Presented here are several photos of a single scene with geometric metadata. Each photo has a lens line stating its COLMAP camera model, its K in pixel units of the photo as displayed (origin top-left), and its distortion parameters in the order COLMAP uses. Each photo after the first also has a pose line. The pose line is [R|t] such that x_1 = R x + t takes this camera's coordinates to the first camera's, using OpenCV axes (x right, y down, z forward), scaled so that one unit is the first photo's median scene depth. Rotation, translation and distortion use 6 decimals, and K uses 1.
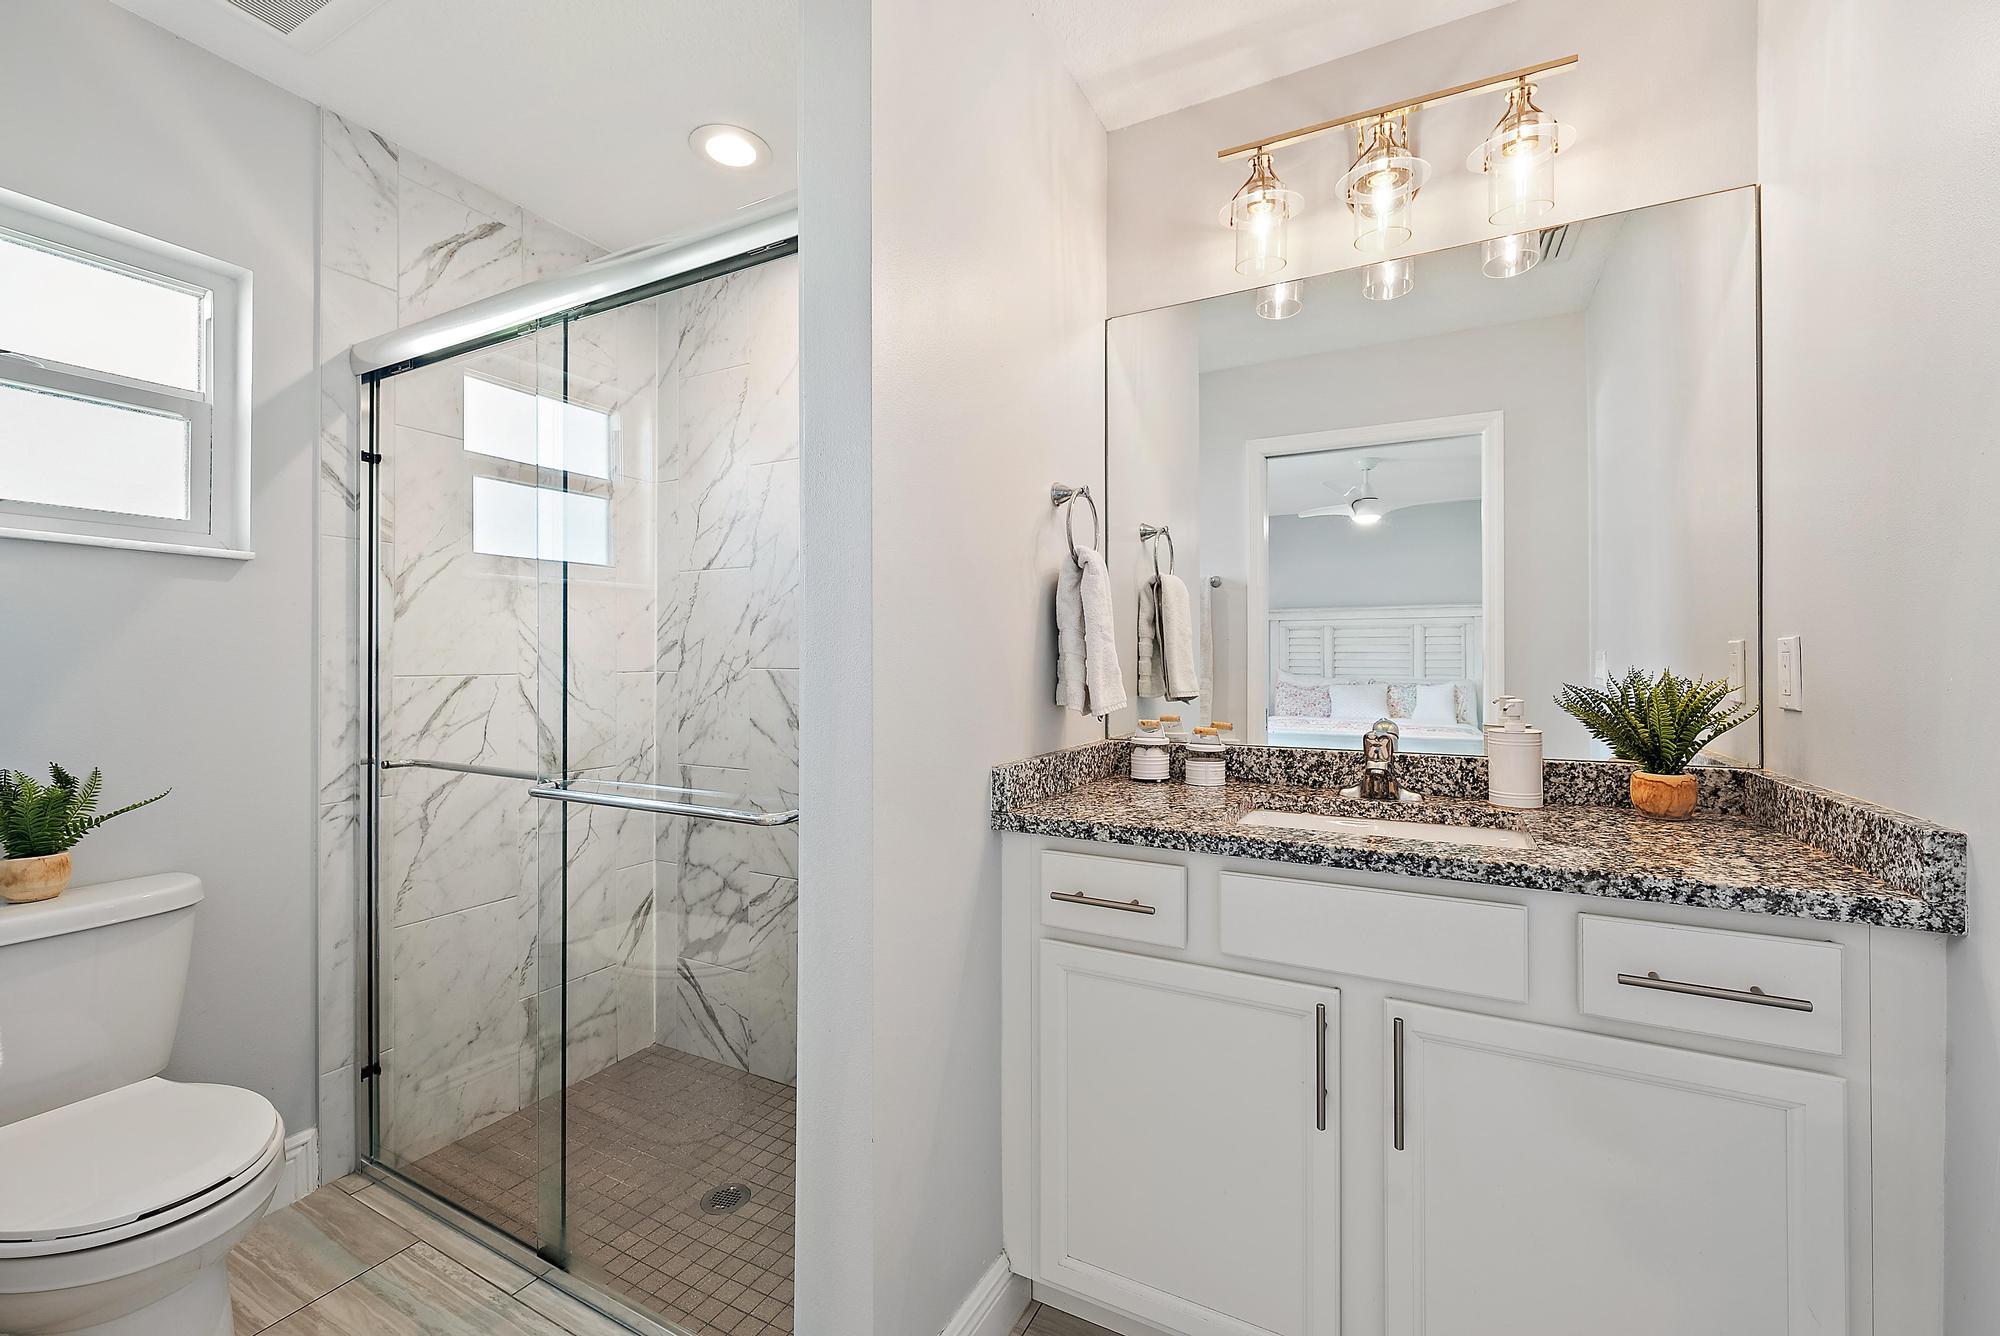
lens RADIAL K [[858.5, 0, 1005.6], [0, 858.5, 653.2], [0, 0, 1]] dist [-0.002226, -0.000059]
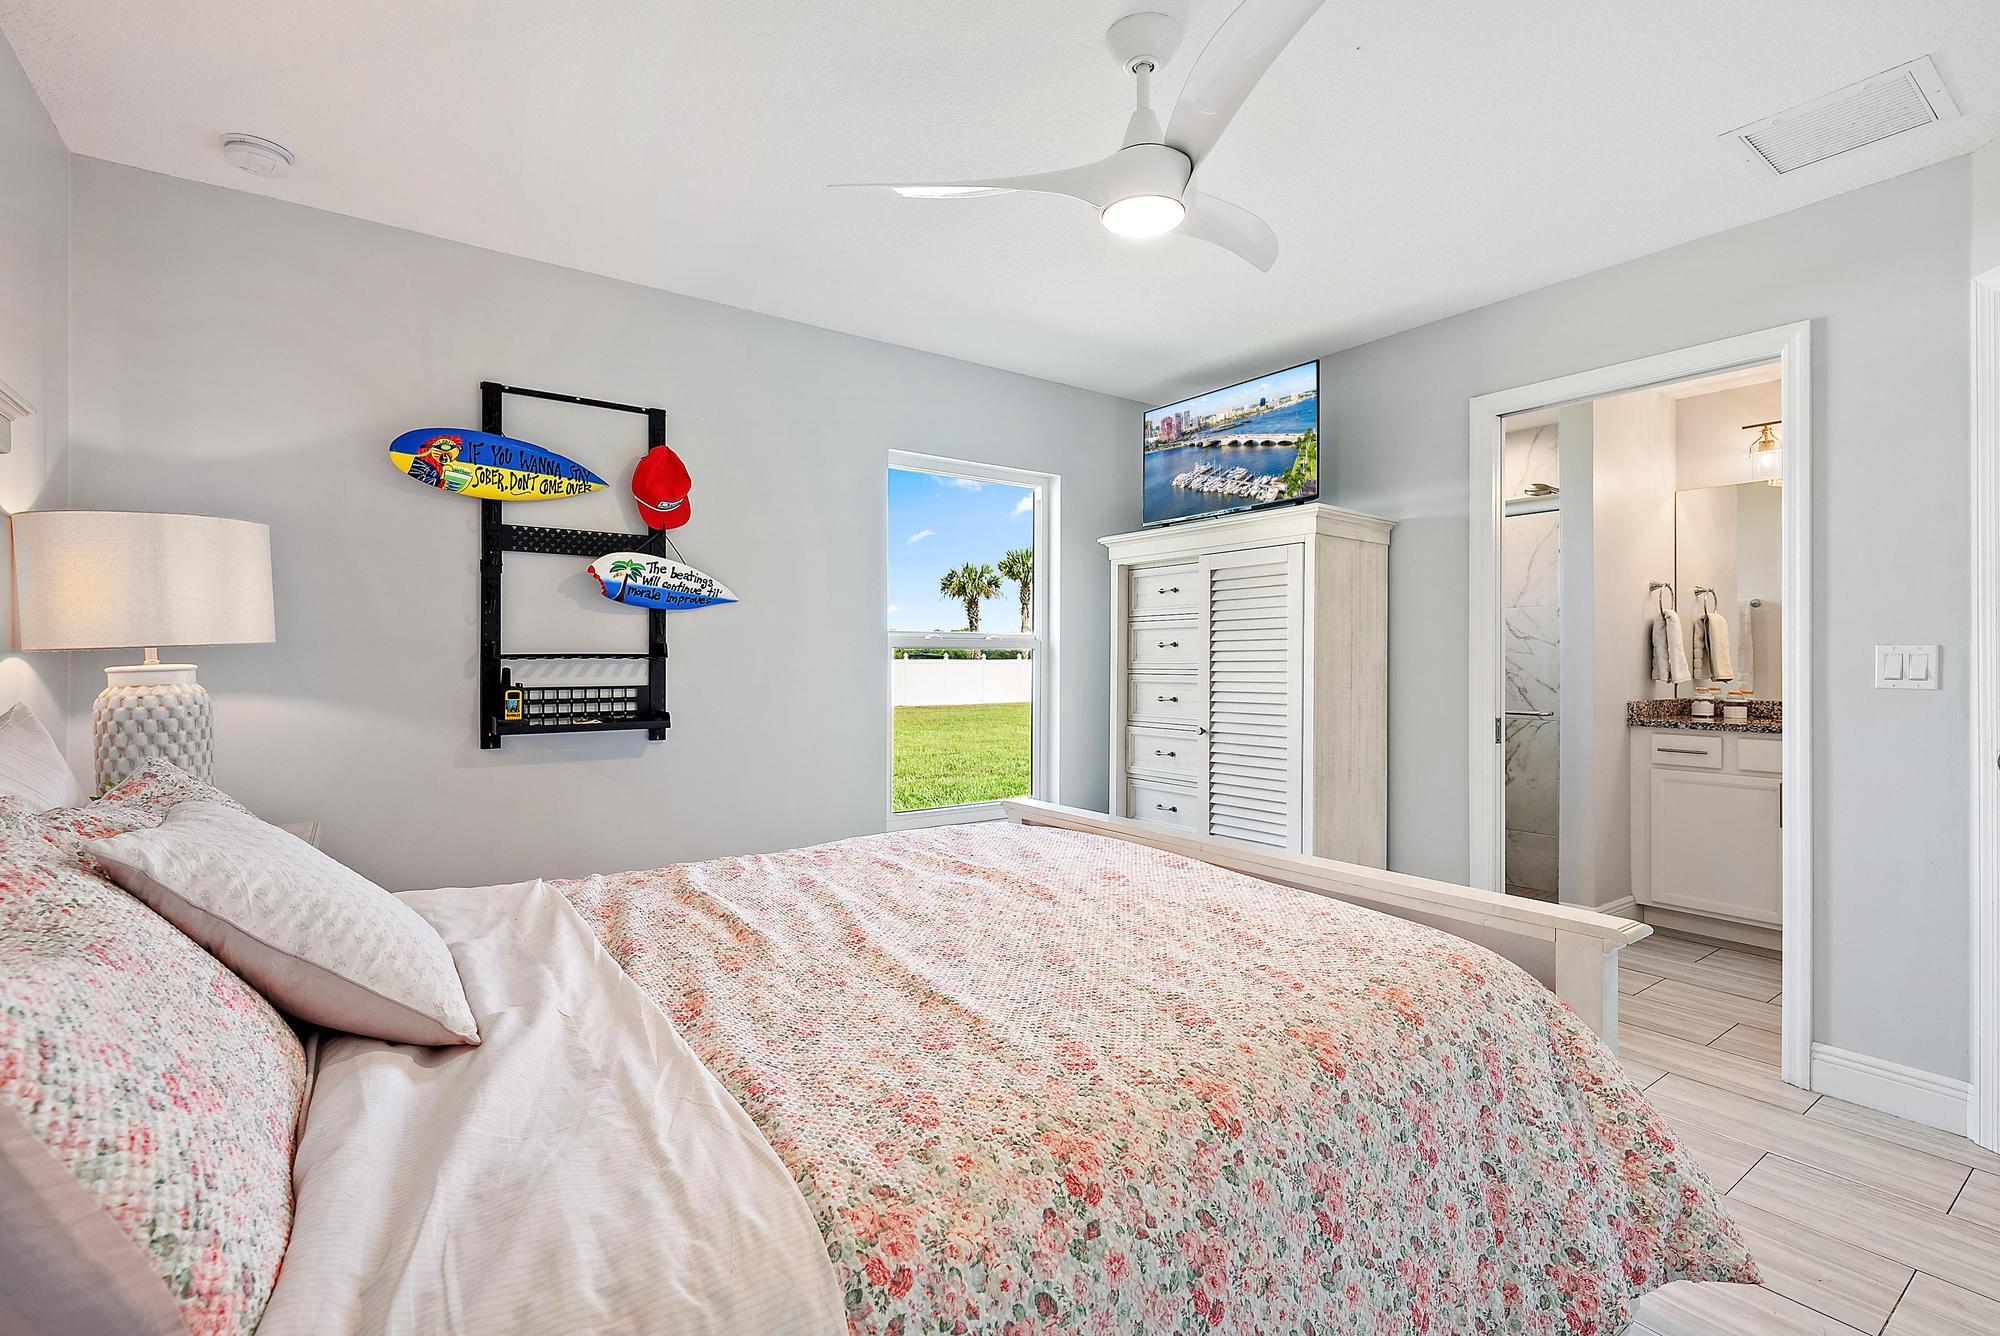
lens RADIAL K [[921.4, 0, 1006.9], [0, 921.4, 655.8], [0, 0, 1]] dist [-0.001528, -0.000259]
pose [[0.893591, -0.001470, -0.448880, -0.342561], [0.001143, 0.999999, -0.000999, 0.000434], [0.448881, 0.000380, 0.893591, -1.779529]]
